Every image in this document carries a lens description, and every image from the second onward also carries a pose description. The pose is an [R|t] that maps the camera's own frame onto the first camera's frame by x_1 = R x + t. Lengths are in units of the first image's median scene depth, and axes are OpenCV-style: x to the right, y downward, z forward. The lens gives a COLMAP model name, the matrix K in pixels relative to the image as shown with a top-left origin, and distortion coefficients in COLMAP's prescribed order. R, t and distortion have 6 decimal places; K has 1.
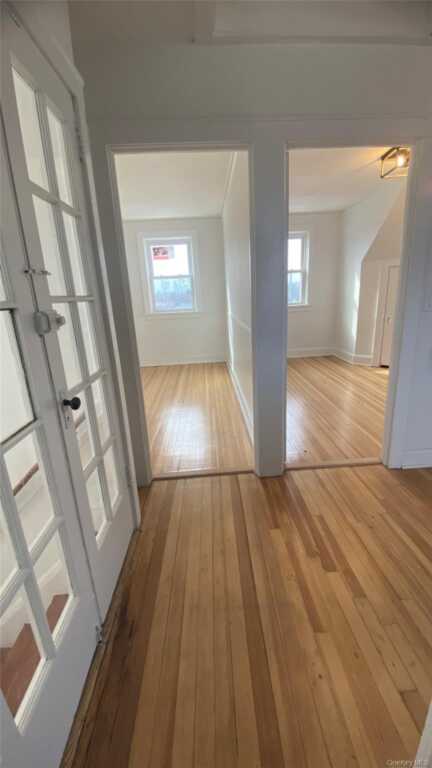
lens RADIAL K [[312.6, 0, 217.7], [0, 312.6, 381.7], [0, 0, 1]] dist [0.029439, -0.024400]
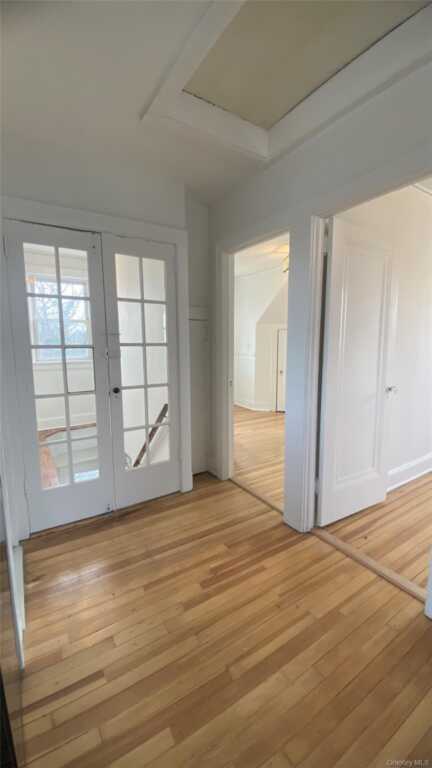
lens RADIAL K [[312.6, 0, 217.7], [0, 312.6, 381.7], [0, 0, 1]] dist [0.029439, -0.024400]
pose [[0.501938, 0.157189, -0.850500, 1.222694], [-0.254990, 0.966534, 0.028147, -0.157800], [0.826461, 0.202740, 0.525222, 0.293706]]
